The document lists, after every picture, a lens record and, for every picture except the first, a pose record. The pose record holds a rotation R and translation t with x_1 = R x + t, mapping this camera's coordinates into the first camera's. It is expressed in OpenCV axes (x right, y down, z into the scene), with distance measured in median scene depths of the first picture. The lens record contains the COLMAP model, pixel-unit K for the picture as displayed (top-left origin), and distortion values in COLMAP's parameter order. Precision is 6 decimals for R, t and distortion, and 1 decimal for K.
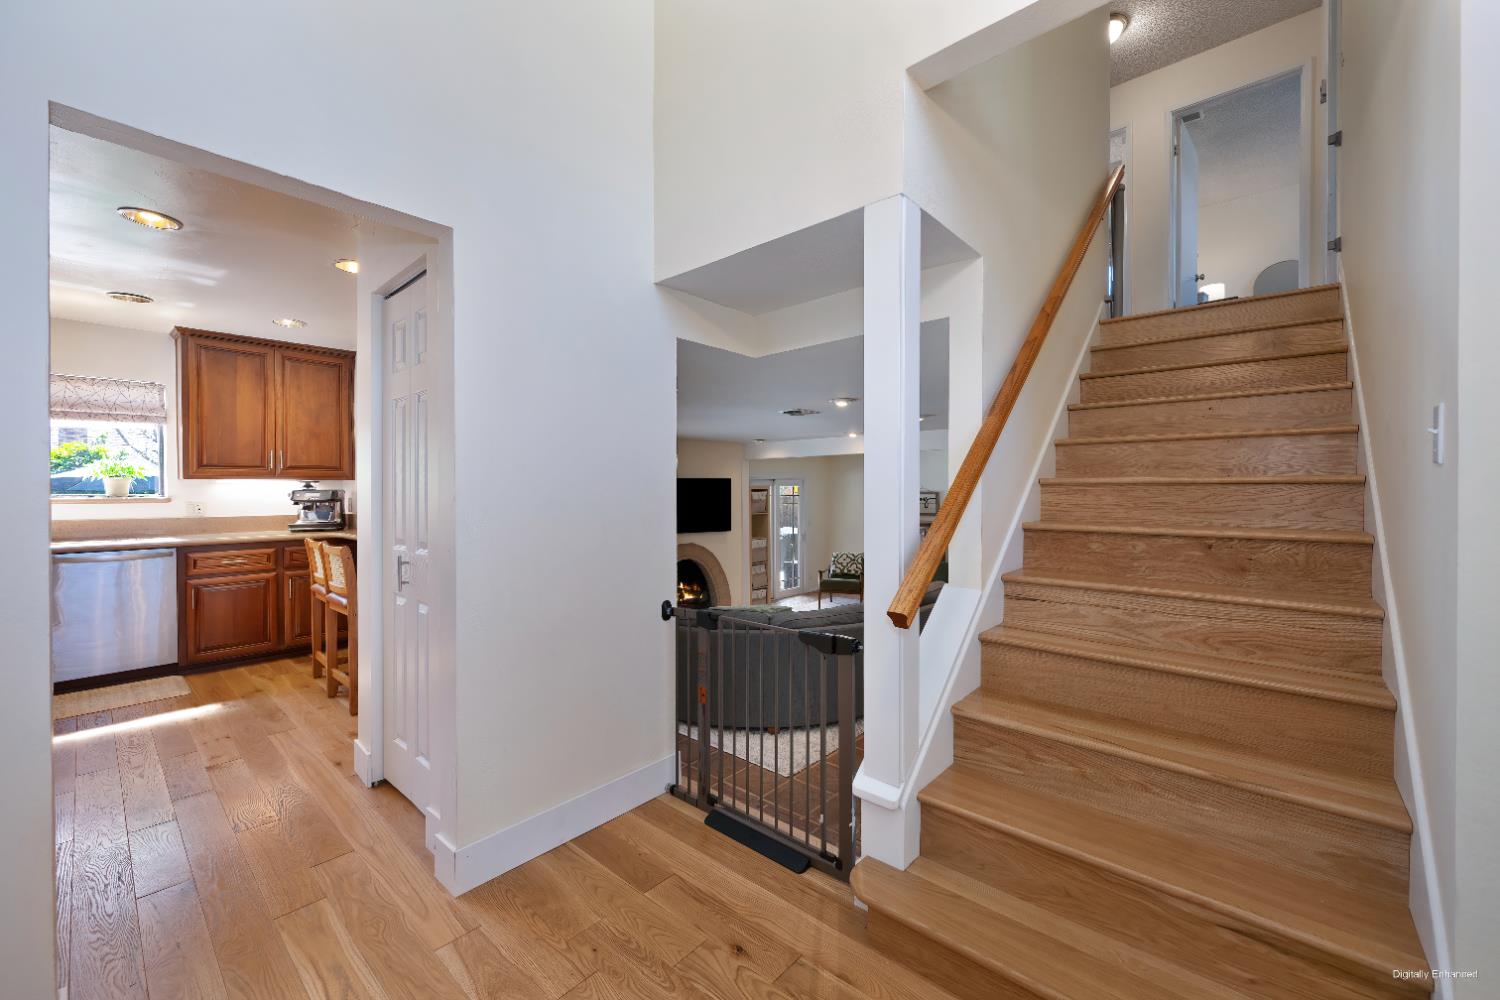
lens RADIAL K [[592.9, 0, 750.0], [0, 592.9, 500.0], [0, 0, 1]] dist [0.000717, -0.000046]
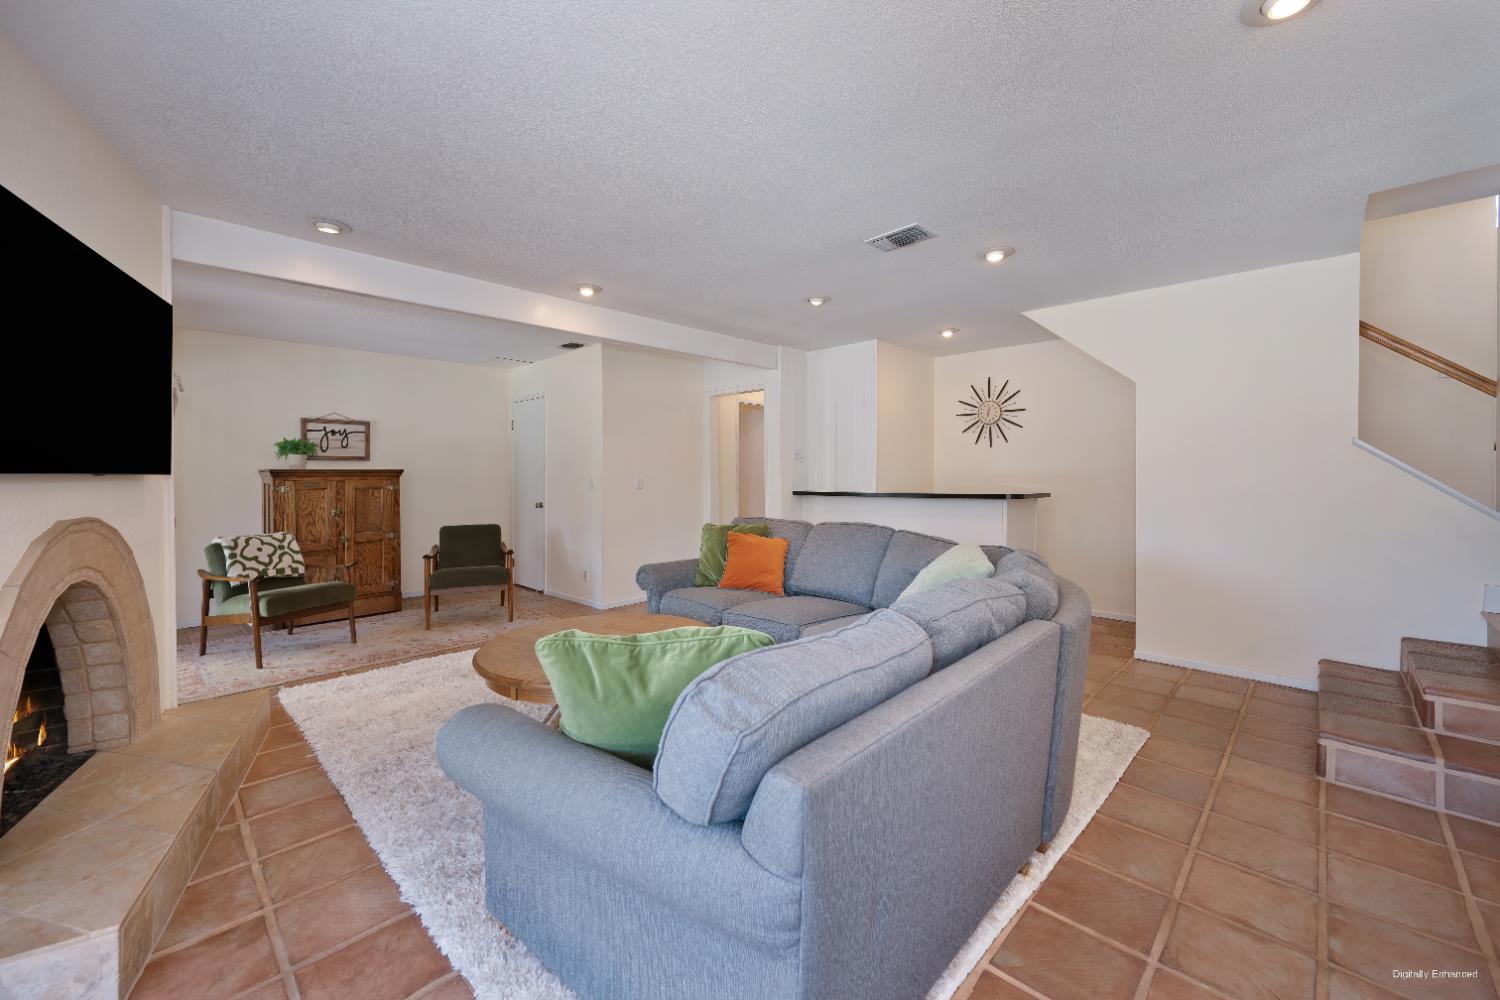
lens RADIAL K [[599.6, 0, 753.3], [0, 599.6, 478.6], [0, 0, 1]] dist [-0.000561, -0.000248]
pose [[0.037783, -0.004576, 0.999276, -0.308482], [0.024259, 0.999699, 0.003661, 0.056037], [-0.998991, 0.024103, 0.037882, 0.629448]]
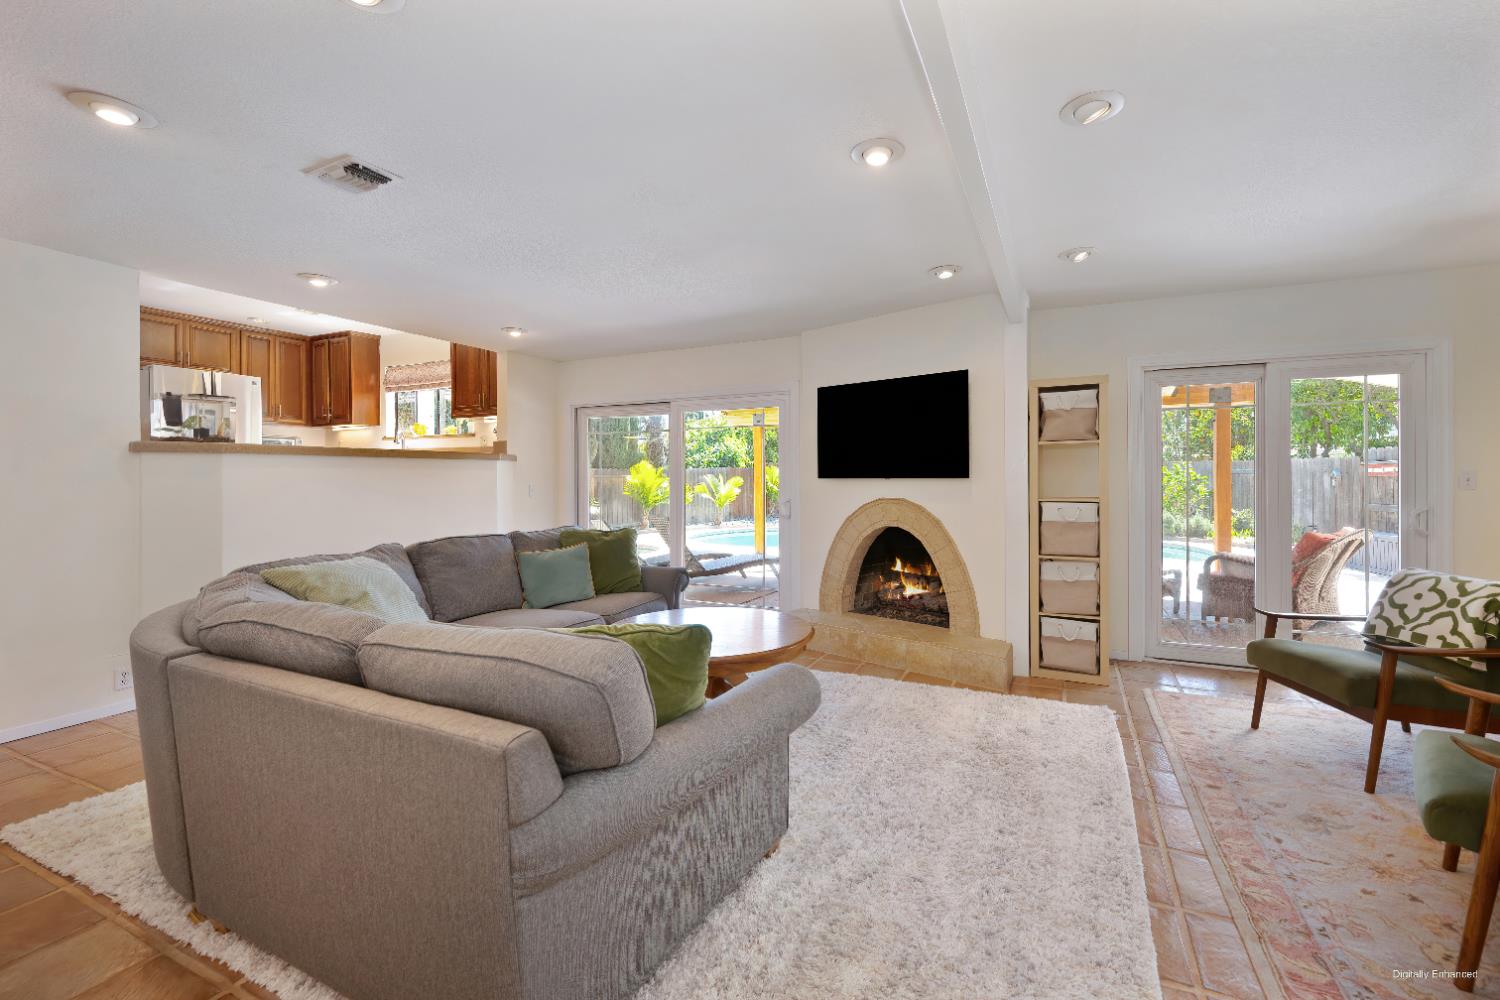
lens RADIAL K [[610.9, 0, 796.0], [0, 610.9, 478.0], [0, 0, 1]] dist [0.001041, -0.000033]
pose [[0.313678, 0.002981, -0.949525, 0.364839], [-0.011565, 0.999933, -0.000682, 0.049807], [0.949459, 0.011195, 0.313691, 0.655102]]
